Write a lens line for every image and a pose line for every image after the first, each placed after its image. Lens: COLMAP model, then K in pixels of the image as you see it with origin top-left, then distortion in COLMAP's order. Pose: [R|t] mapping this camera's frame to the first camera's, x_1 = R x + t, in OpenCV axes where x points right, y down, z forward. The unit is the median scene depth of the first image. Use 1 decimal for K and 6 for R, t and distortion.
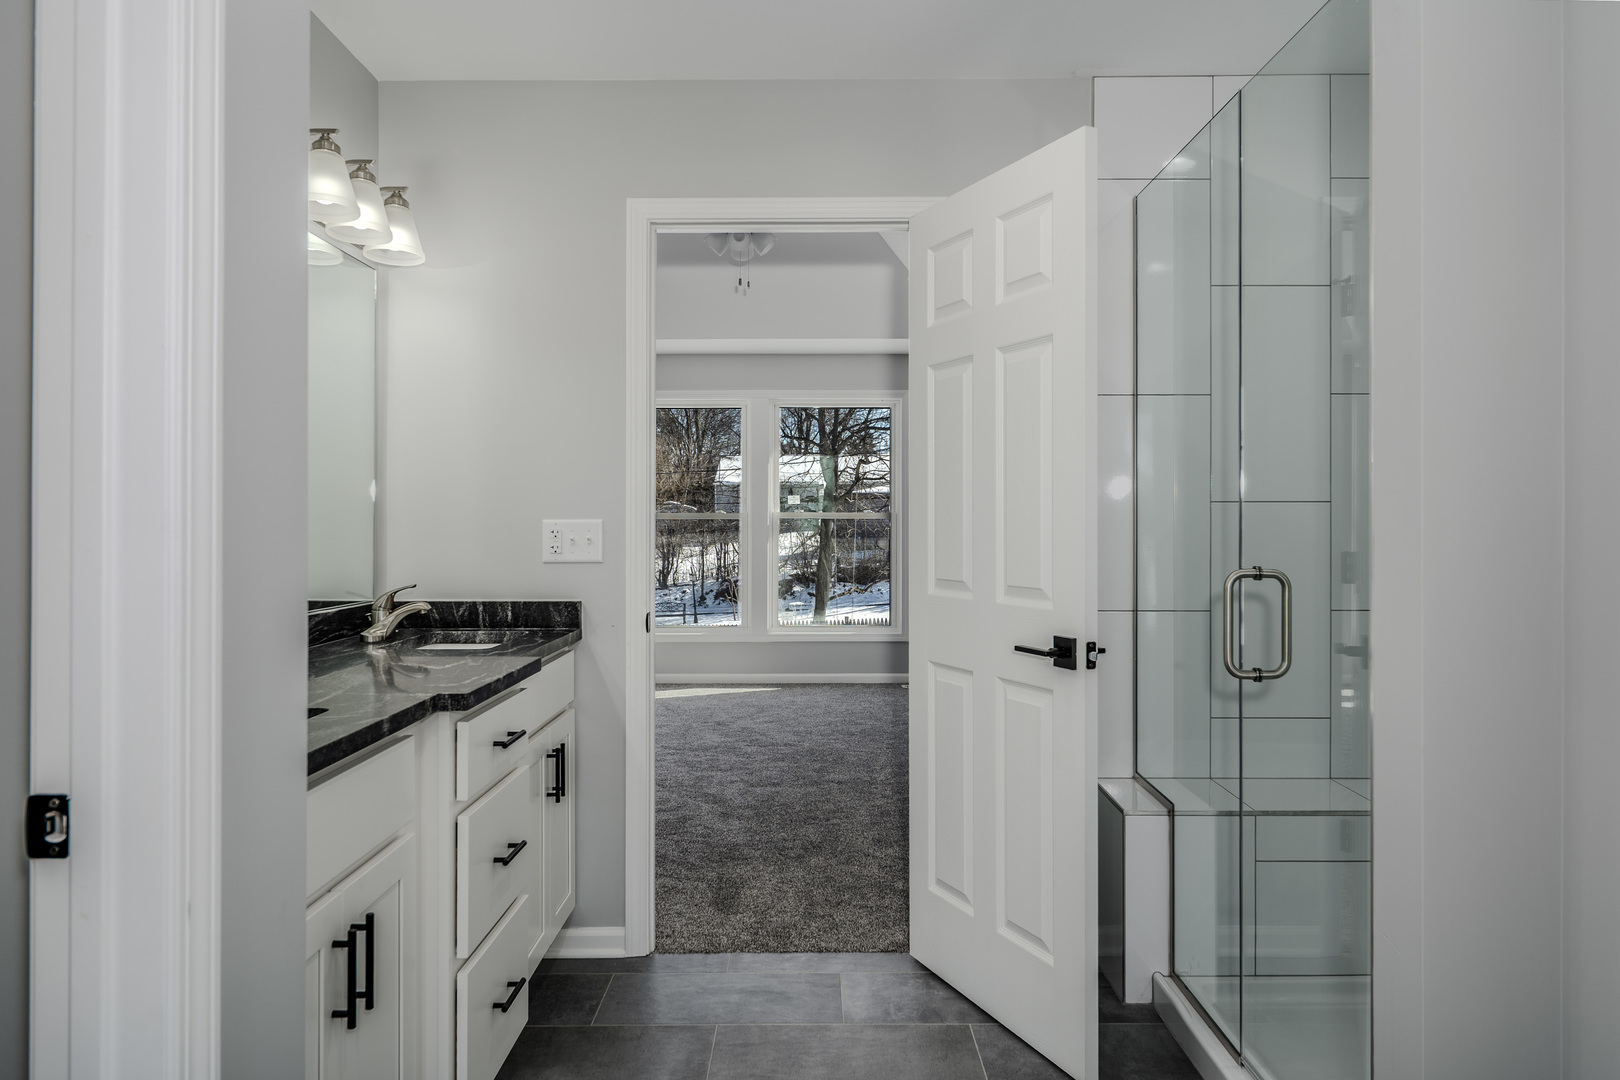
lens RADIAL K [[1123.4, 0, 812.4], [0, 1123.4, 528.7], [0, 0, 1]] dist [0.010040, 0.005815]
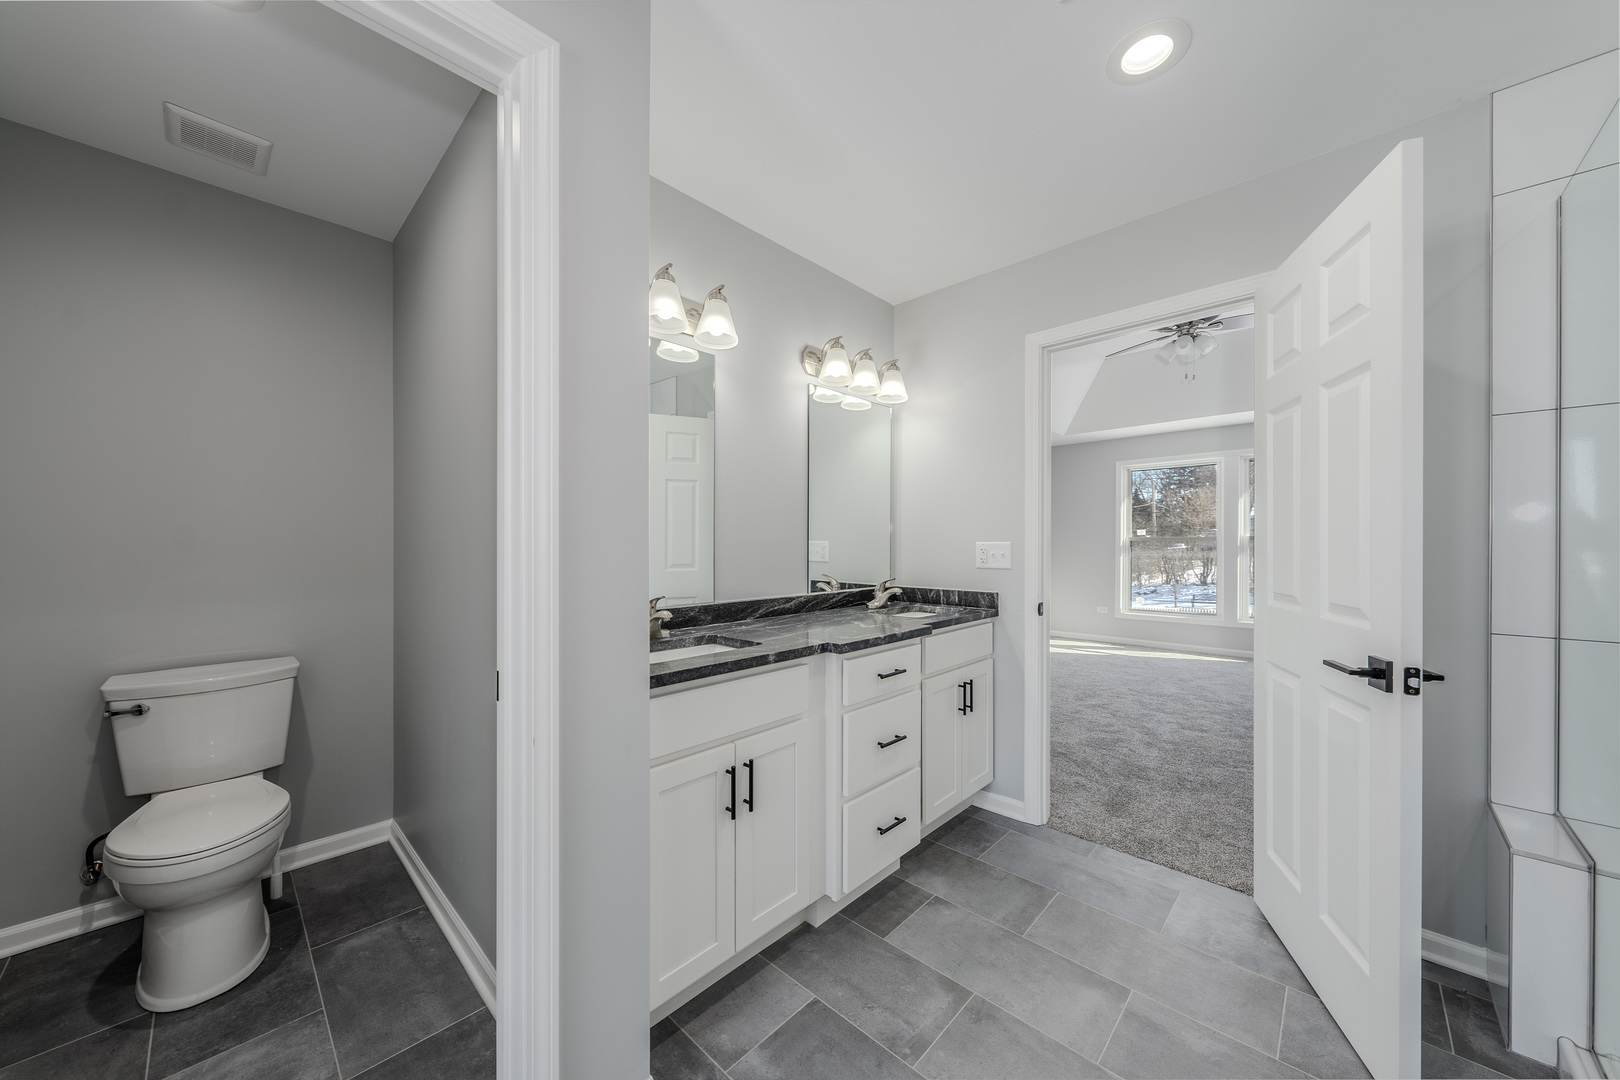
lens RADIAL K [[577.5, 0, 804.0], [0, 577.5, 546.9], [0, 0, 1]] dist [0.004349, -0.000866]
pose [[0.715664, 0.005072, -0.698426, 0.182229], [-0.003673, 0.999987, 0.003499, -0.003233], [0.698435, 0.000061, 0.715674, 0.222710]]
